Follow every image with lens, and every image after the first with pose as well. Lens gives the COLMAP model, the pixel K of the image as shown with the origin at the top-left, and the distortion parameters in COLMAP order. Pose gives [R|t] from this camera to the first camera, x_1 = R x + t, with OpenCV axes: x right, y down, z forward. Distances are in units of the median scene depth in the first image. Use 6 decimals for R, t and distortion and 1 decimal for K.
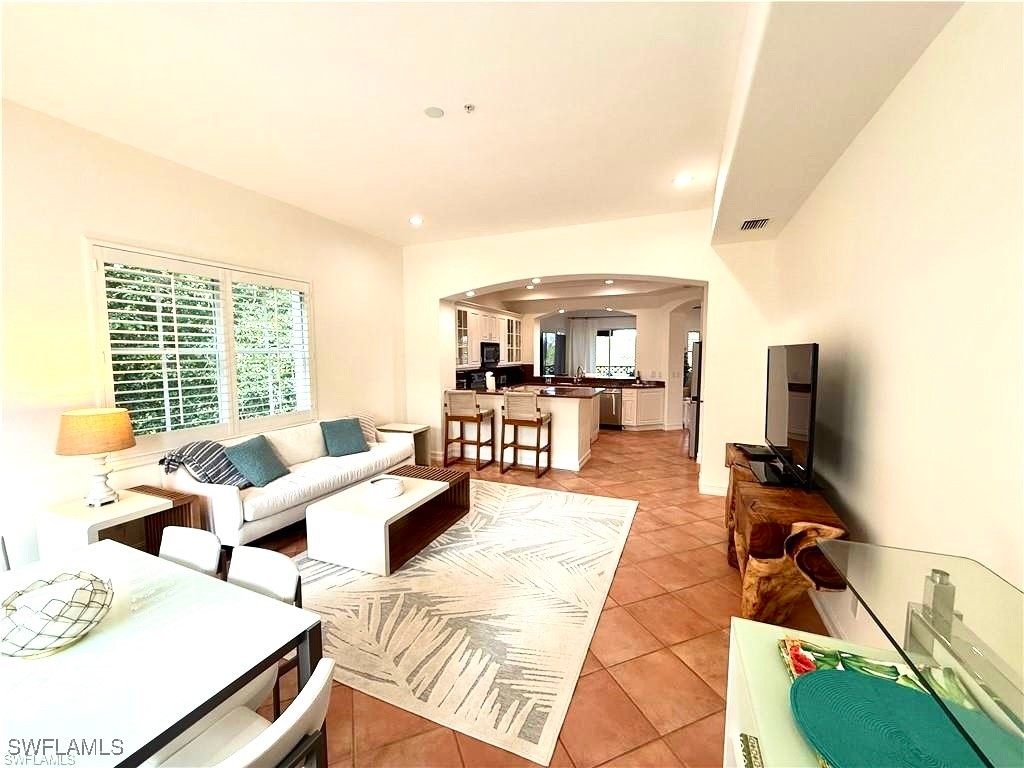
lens RADIAL K [[410.0, 0, 507.3], [0, 410.0, 378.7], [0, 0, 1]] dist [-0.002849, 0.000326]
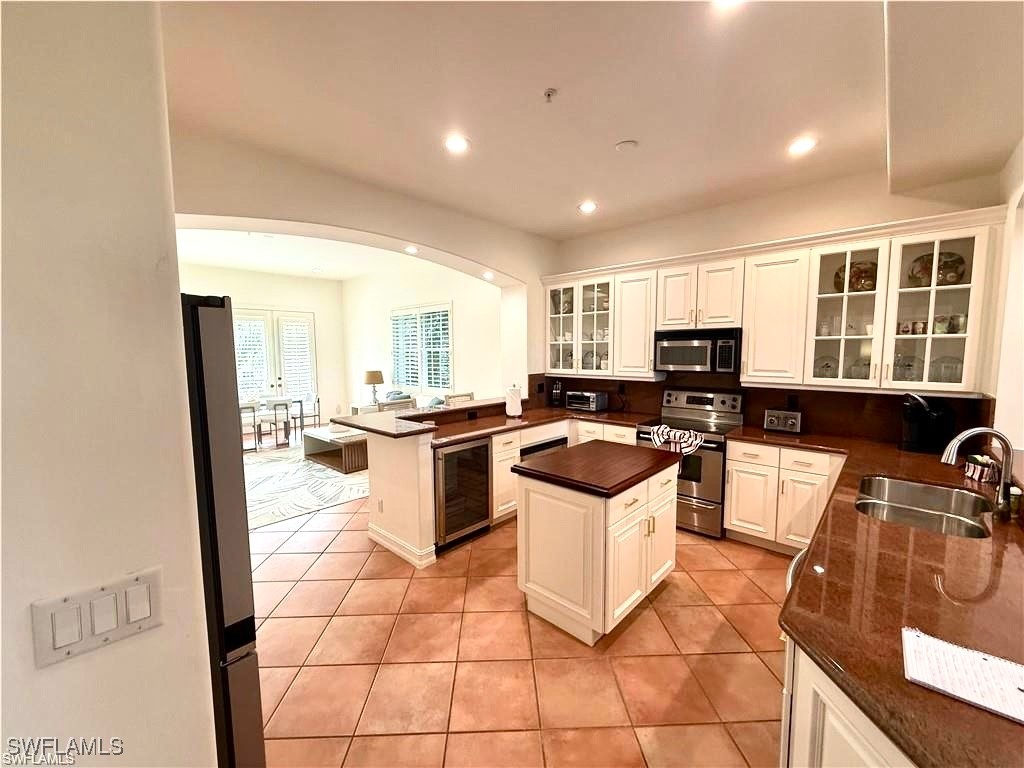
lens RADIAL K [[410.0, 0, 511.9], [0, 410.0, 386.5], [0, 0, 1]] dist [-0.002849, 0.000326]
pose [[-0.331160, 0.094435, -0.938837, 0.441453], [-0.050721, 0.991759, 0.117650, -0.063896], [0.942211, 0.086579, -0.323641, 0.899475]]
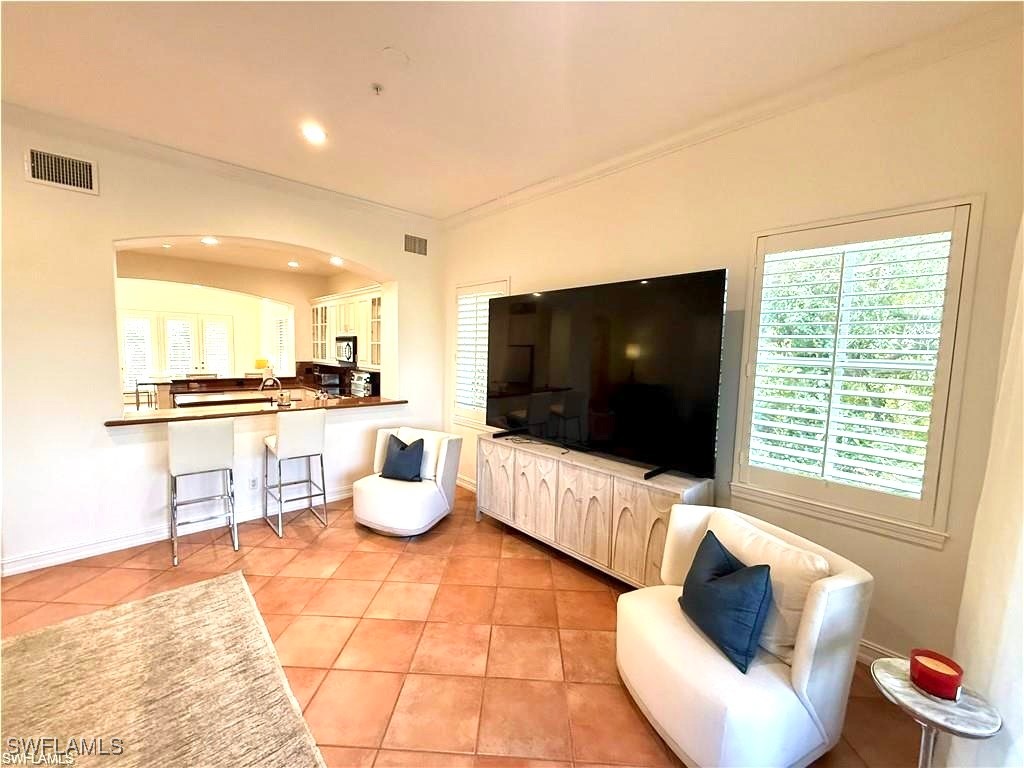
lens RADIAL K [[410.0, 0, 513.0], [0, 410.0, 384.3], [0, 0, 1]] dist [-0.002849, 0.000326]
pose [[-0.404860, 0.075243, -0.911278, 0.529213], [-0.079898, 0.989885, 0.117230, -0.107865], [0.910881, 0.120272, -0.394753, 1.524265]]
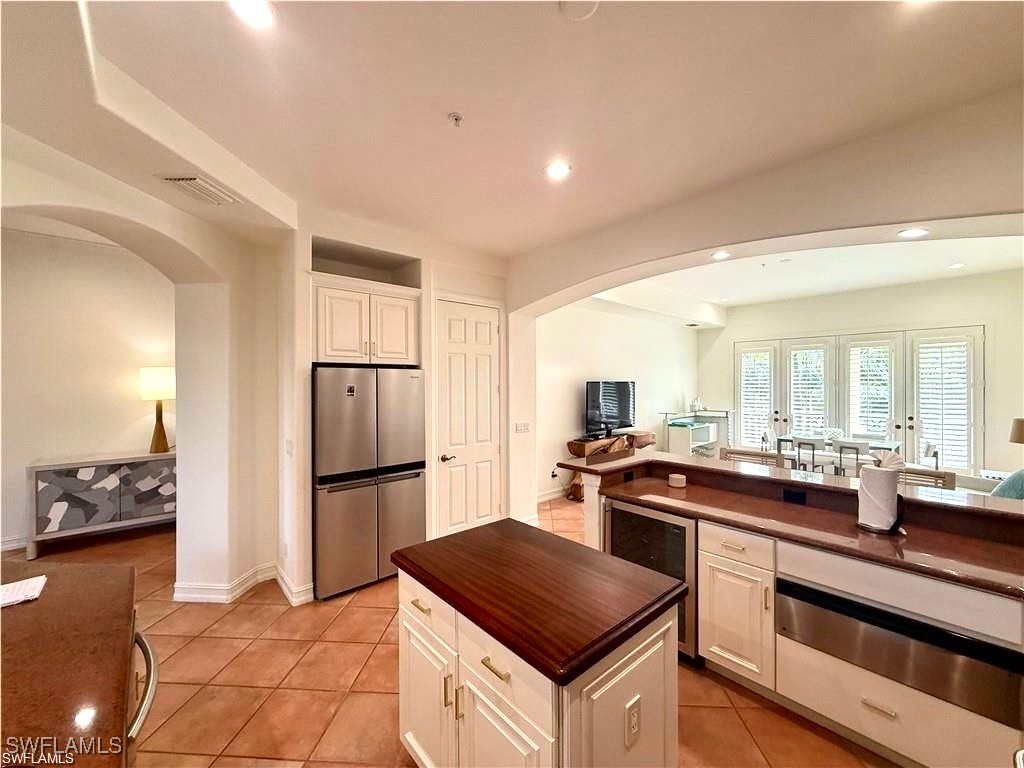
lens RADIAL K [[410.0, 0, 506.6], [0, 410.0, 386.1], [0, 0, 1]] dist [-0.002849, 0.000326]
pose [[-0.907651, 0.002693, 0.419716, 0.068890], [0.033746, 0.997210, 0.066578, -0.072574], [-0.418366, 0.074593, -0.905210, 1.034550]]
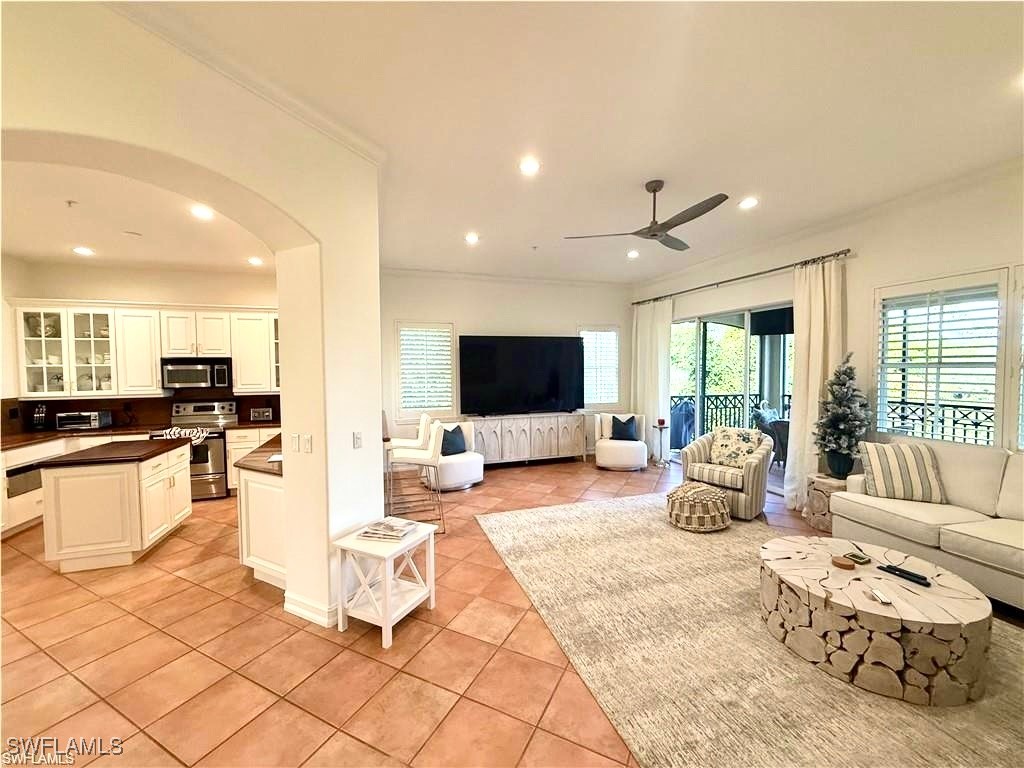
lens RADIAL K [[410.0, 0, 511.7], [0, 410.0, 384.1], [0, 0, 1]] dist [-0.002849, 0.000326]
pose [[0.664373, 0.026715, -0.746923, 0.734565], [-0.041714, 0.999129, -0.001367, -0.061597], [0.746236, 0.032065, 0.664909, 0.882672]]
